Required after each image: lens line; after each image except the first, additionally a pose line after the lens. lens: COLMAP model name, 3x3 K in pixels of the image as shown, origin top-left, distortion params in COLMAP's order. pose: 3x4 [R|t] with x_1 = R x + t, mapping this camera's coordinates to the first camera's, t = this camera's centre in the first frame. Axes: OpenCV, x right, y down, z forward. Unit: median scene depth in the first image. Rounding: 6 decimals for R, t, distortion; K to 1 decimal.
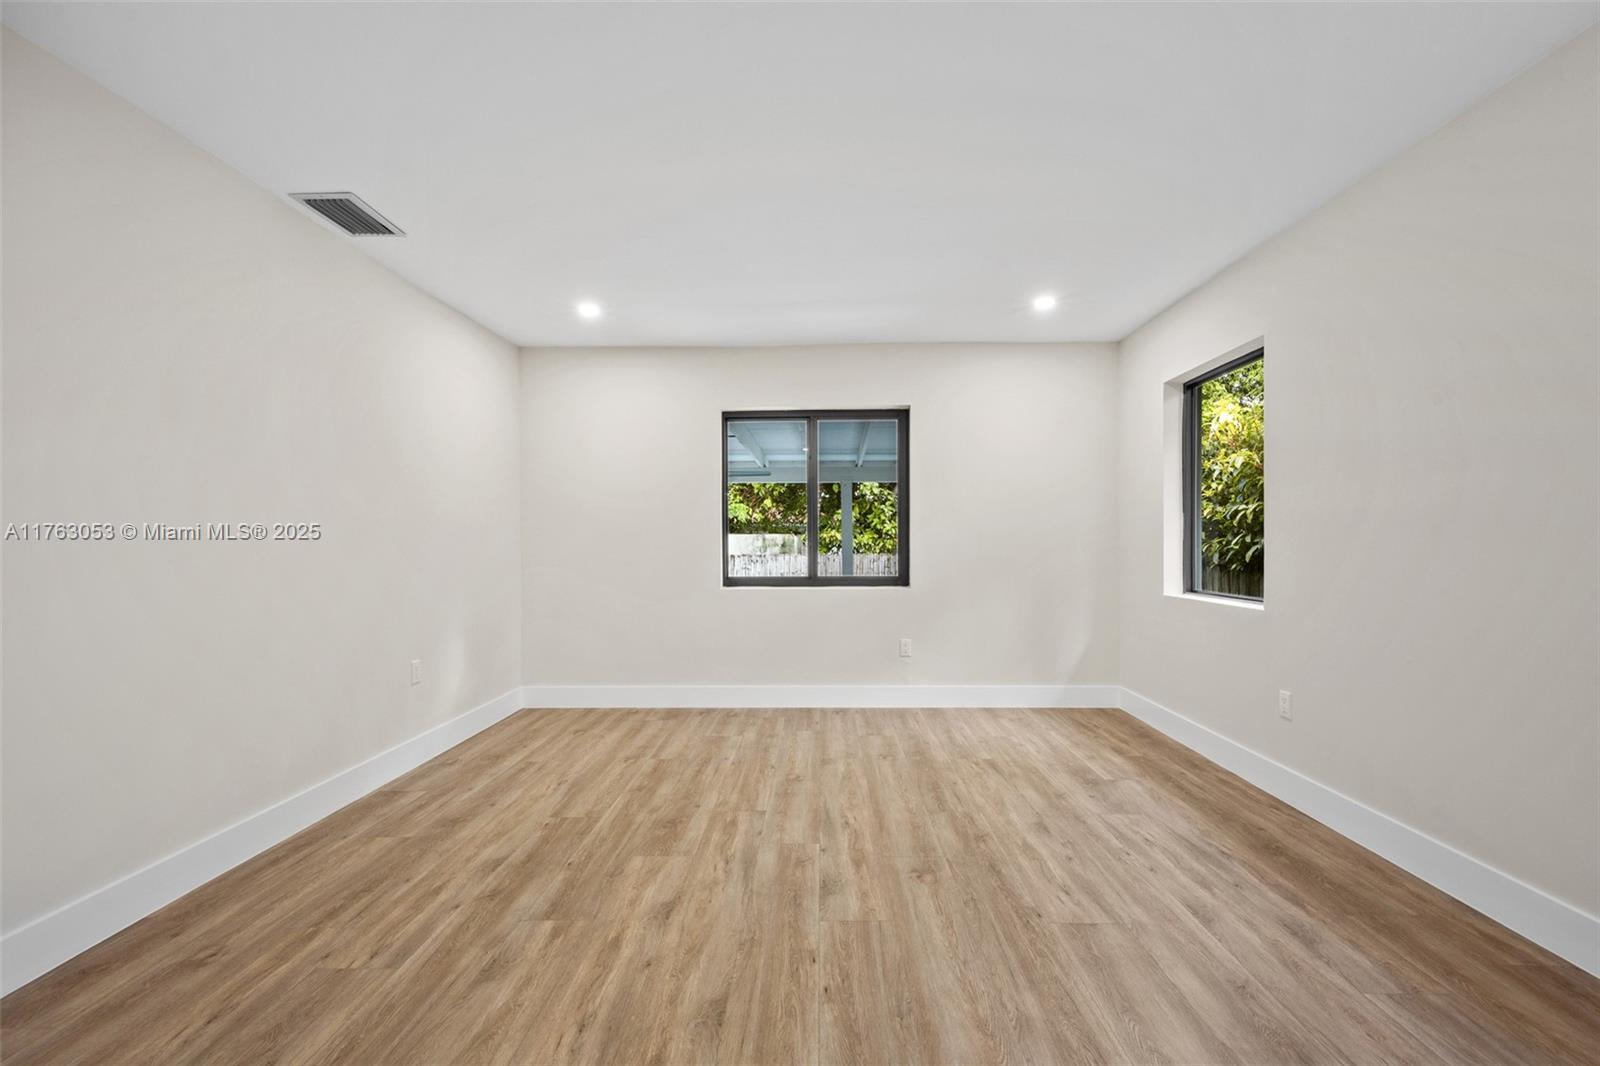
lens RADIAL K [[643.3, 0, 813.6], [0, 643.3, 542.7], [0, 0, 1]] dist [0.002134, 0.000749]
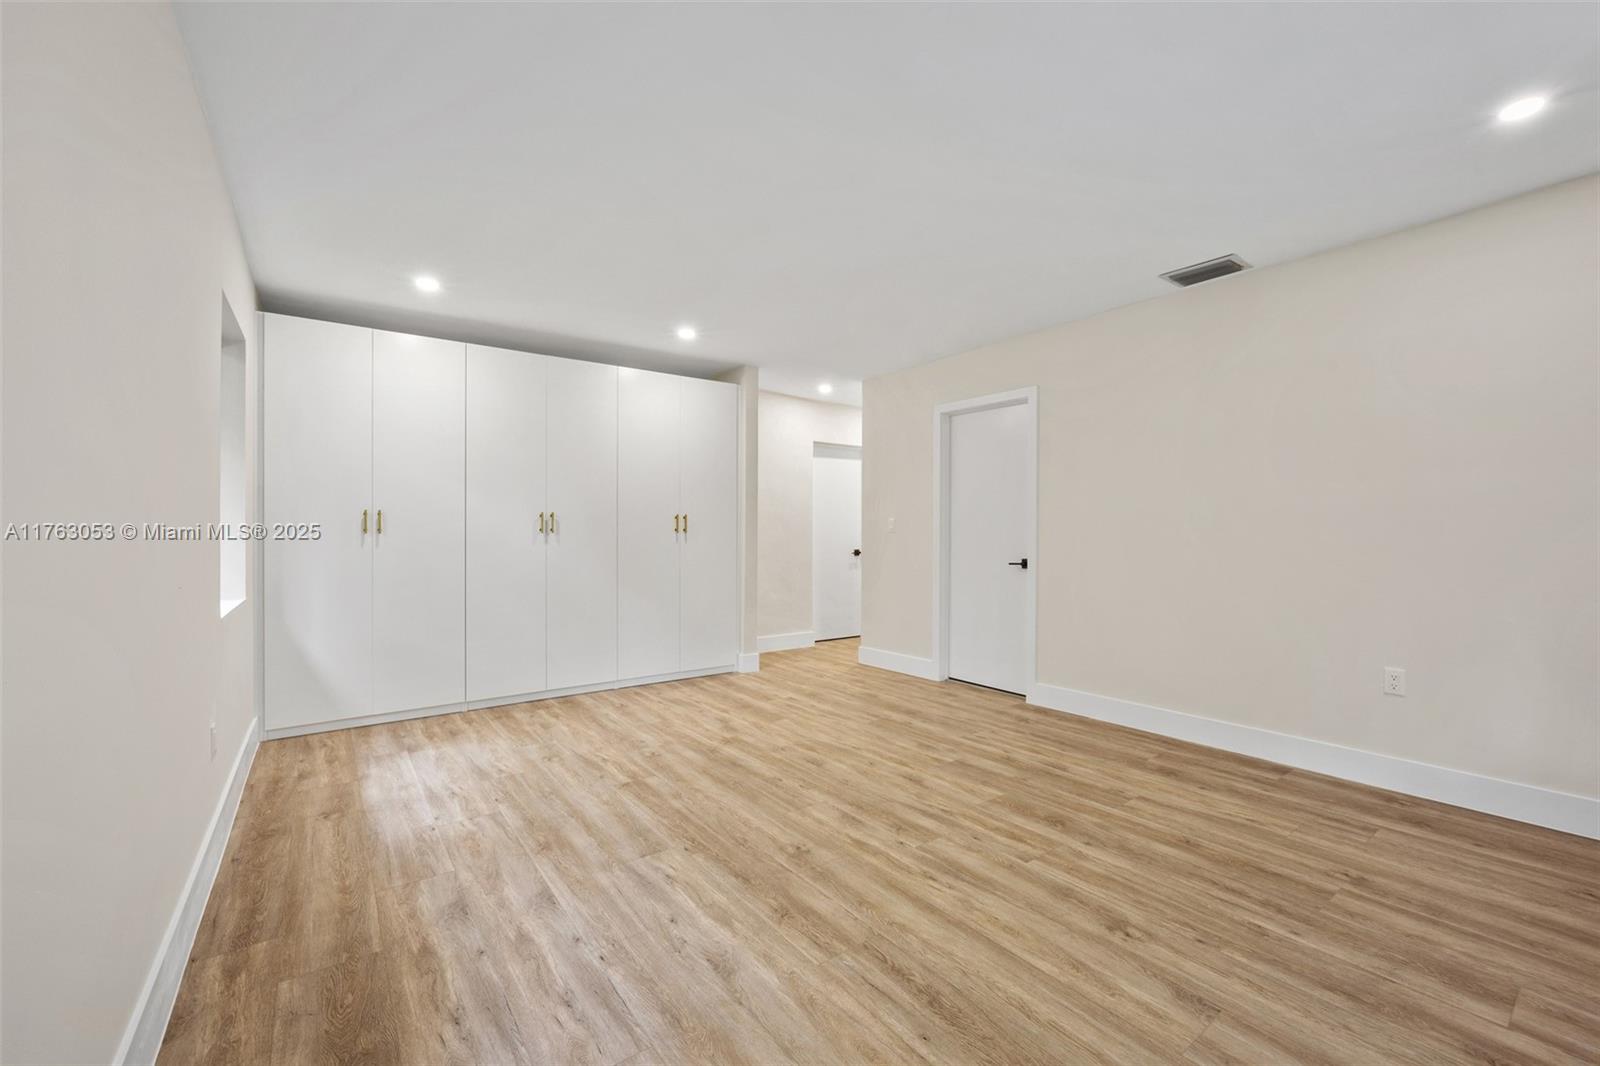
lens RADIAL K [[643.3, 0, 807.1], [0, 643.3, 530.0], [0, 0, 1]] dist [0.002134, 0.000749]
pose [[-0.779619, 0.005243, -0.626232, 0.808319], [0.007591, 0.999971, -0.001077, -0.005105], [0.626208, -0.005593, -0.779636, 1.823596]]
